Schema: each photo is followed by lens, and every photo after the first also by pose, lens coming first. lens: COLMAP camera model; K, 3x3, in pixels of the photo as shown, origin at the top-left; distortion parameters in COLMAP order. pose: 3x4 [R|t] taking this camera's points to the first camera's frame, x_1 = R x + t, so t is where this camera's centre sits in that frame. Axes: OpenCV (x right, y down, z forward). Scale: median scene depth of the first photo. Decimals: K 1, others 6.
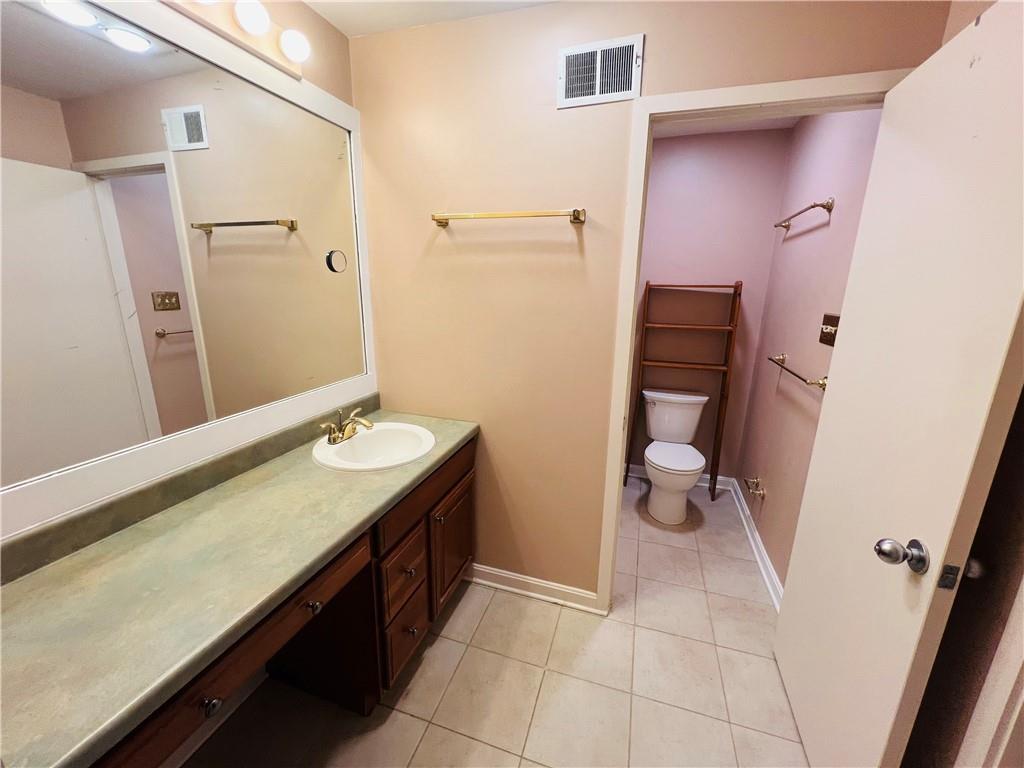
lens RADIAL K [[410.5, 0, 508.3], [0, 410.5, 382.4], [0, 0, 1]] dist [0.007009, 0.000410]
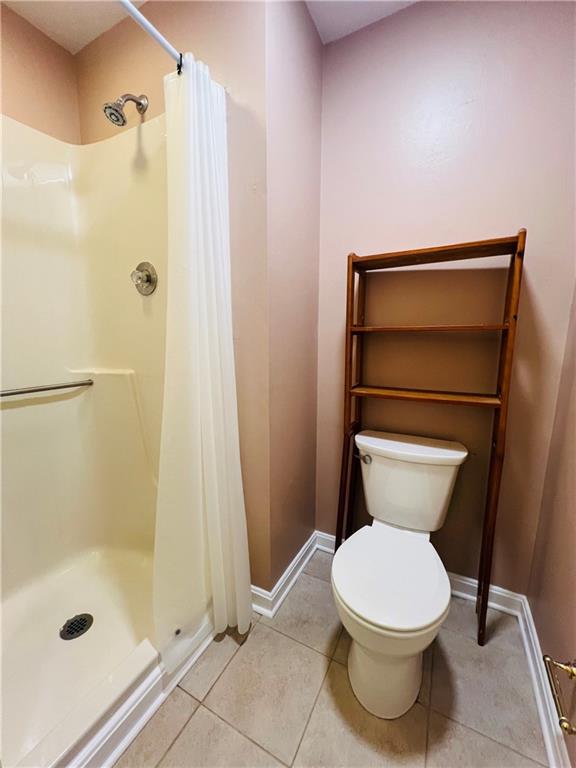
lens RADIAL K [[307.9, 0, 288.7], [0, 307.9, 388.0], [0, 0, 1]] dist [0.007009, 0.000410]
pose [[0.987113, 0.012900, -0.159506, 0.304643], [-0.023411, 0.997663, -0.064194, -0.019216], [0.158305, 0.067101, 0.985108, 0.527193]]
